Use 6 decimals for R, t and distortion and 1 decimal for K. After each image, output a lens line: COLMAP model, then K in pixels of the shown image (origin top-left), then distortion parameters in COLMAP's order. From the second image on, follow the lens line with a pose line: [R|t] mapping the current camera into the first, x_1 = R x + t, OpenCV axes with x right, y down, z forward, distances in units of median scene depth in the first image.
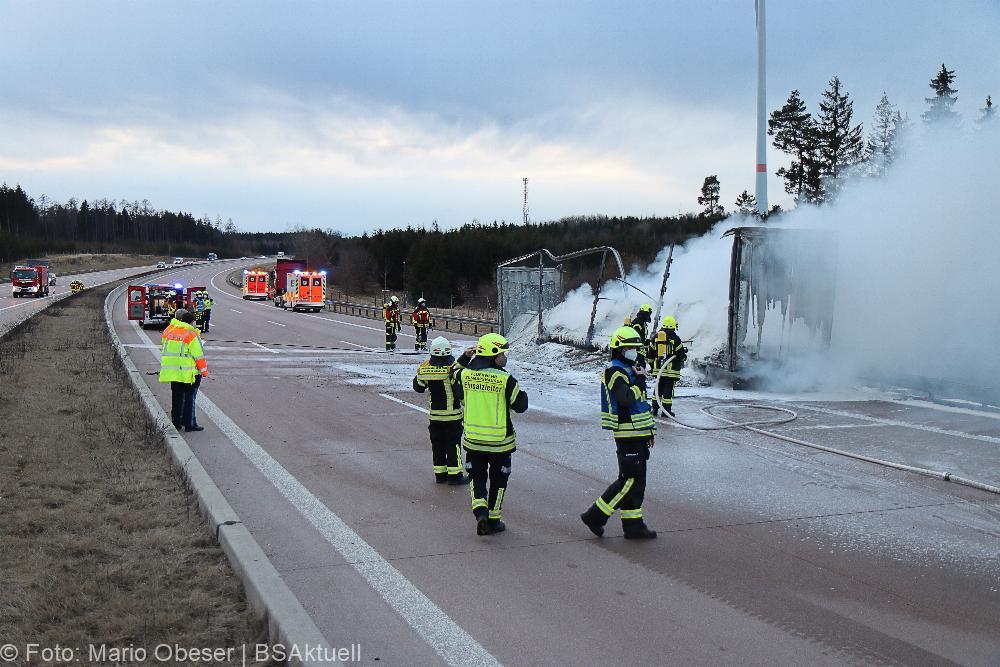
lens RADIAL K [[1042.7, 0, 461.6], [0, 1042.7, 337.2], [0, 0, 1]] dist [0.006008, -0.004482]
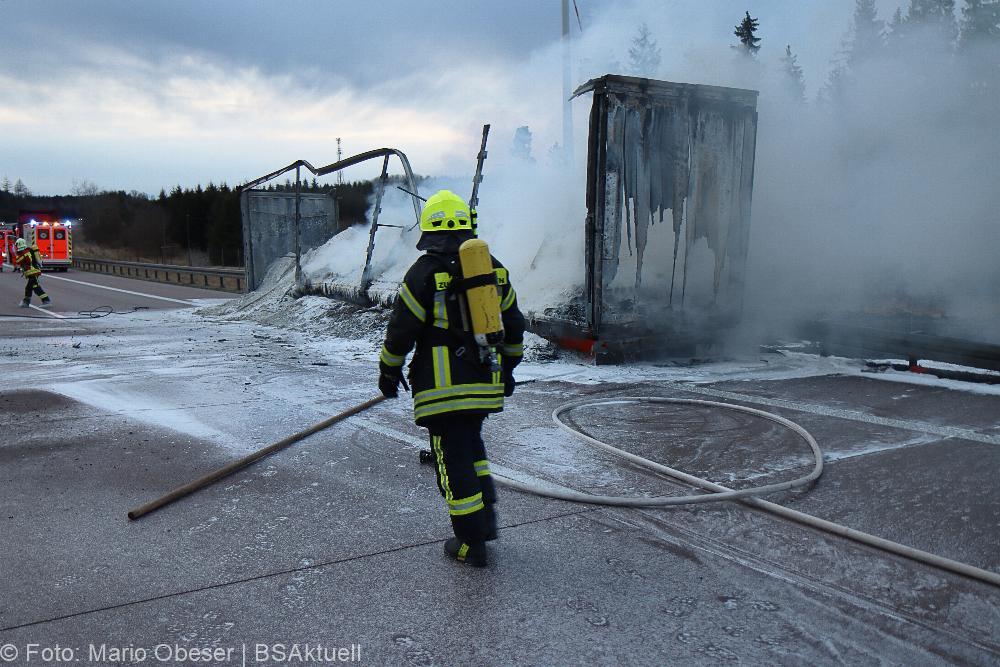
lens RADIAL K [[1045.2, 0, 500.0], [0, 1045.2, 333.5], [0, 0, 1]] dist [0.004336, -0.007289]
pose [[0.977474, -0.034225, 0.208261, 0.068052], [0.026963, 0.998929, 0.037610, 0.007947], [-0.209325, -0.031148, 0.977350, 0.343613]]
